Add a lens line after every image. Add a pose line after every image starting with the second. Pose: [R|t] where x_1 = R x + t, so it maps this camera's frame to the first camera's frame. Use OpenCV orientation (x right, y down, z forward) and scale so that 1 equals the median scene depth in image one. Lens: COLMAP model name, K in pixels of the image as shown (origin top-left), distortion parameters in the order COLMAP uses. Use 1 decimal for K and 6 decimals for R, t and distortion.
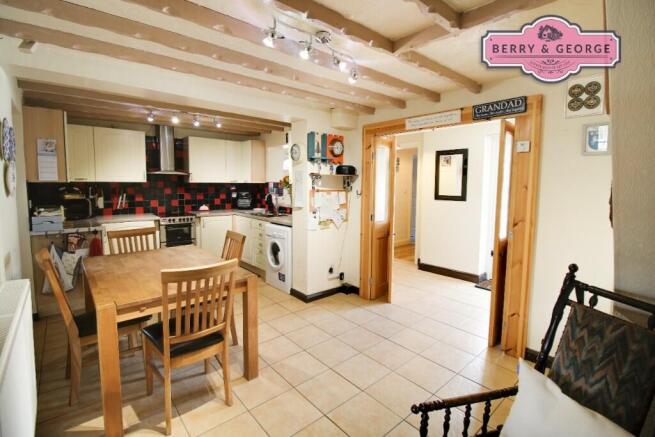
lens RADIAL K [[304.7, 0, 333.5], [0, 304.7, 207.4], [0, 0, 1]] dist [-0.002251, -0.000710]
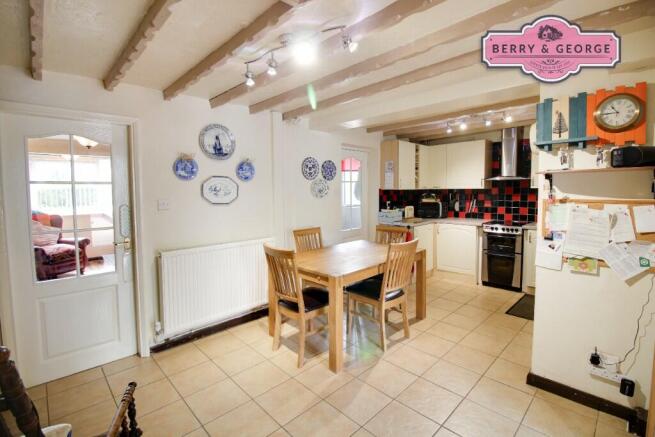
lens RADIAL K [[304.7, 0, 333.5], [0, 304.7, 207.4], [0, 0, 1]] dist [-0.002251, -0.000710]
pose [[0.059385, 0.048670, -0.997048, 0.428611], [-0.069144, 0.996612, 0.044530, -0.034334], [0.995838, 0.066296, 0.062549, 0.492524]]
